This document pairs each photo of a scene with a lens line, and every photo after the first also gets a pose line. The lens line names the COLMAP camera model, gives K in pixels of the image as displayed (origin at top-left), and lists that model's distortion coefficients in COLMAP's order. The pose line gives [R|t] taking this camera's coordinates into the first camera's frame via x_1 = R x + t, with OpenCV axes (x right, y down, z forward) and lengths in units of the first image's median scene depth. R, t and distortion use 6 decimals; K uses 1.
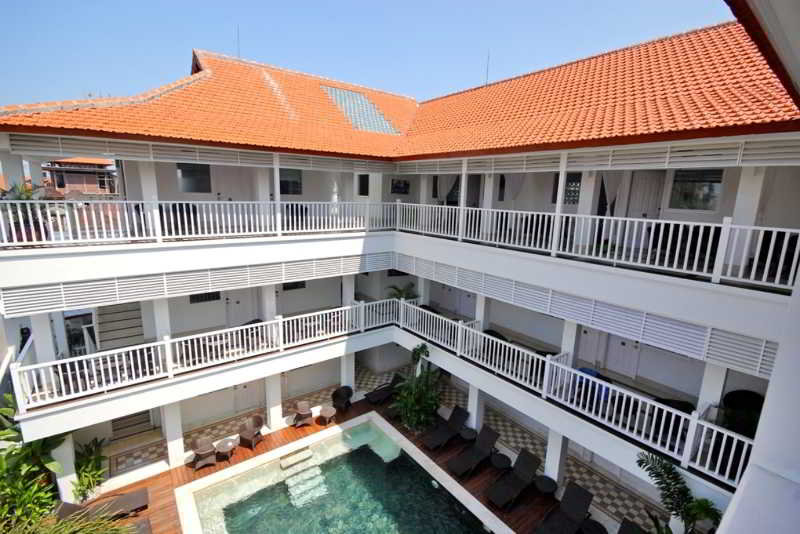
lens RADIAL K [[370.4, 0, 401.5], [0, 370.4, 265.7], [0, 0, 1]] dist [-0.003195, -0.001413]
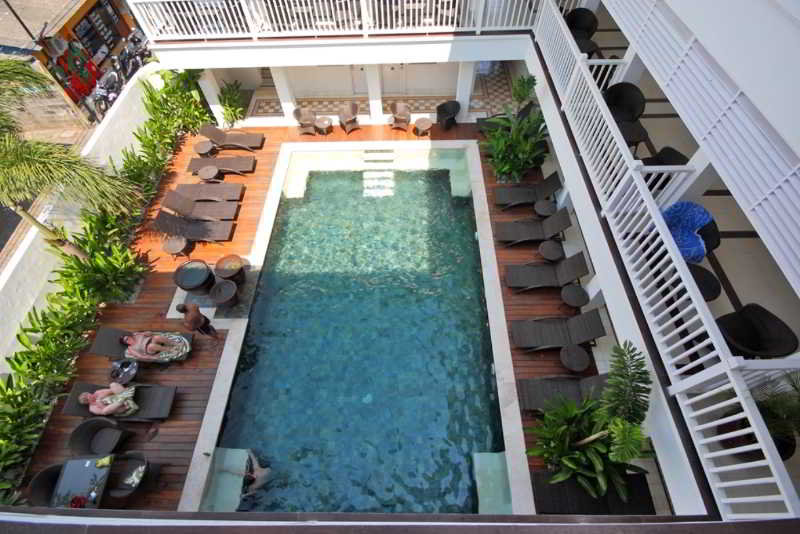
lens RADIAL K [[370.4, 0, 395.1], [0, 370.4, 271.6], [0, 0, 1]] dist [-0.003195, -0.001413]
pose [[0.784339, 0.492310, -0.377417, 0.290044], [-0.069899, 0.674676, 0.734797, -0.032081], [0.616382, -0.549949, 0.563586, 0.241409]]
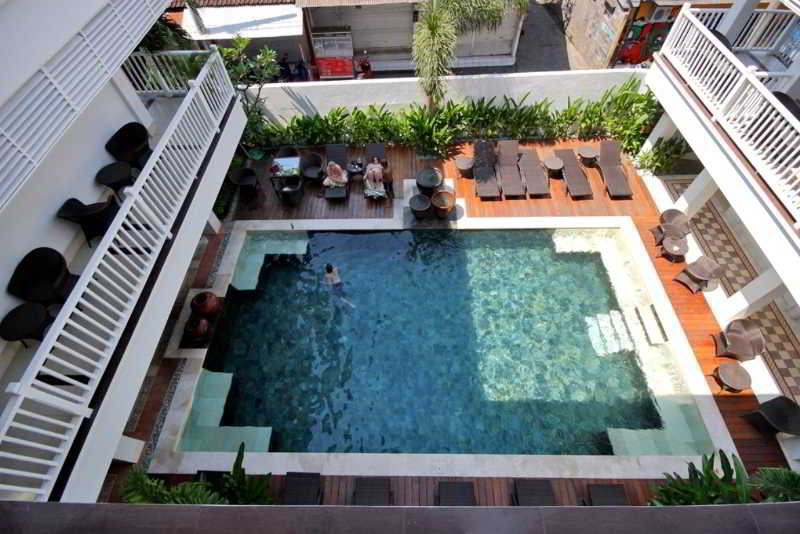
lens RADIAL K [[370.4, 0, 404.1], [0, 370.4, 267.8], [0, 0, 1]] dist [-0.003195, -0.001413]
pose [[-0.613131, 0.648789, -0.450713, 0.276138], [-0.140950, 0.471538, 0.870508, -0.118215], [0.777305, 0.597264, -0.197668, 0.643598]]
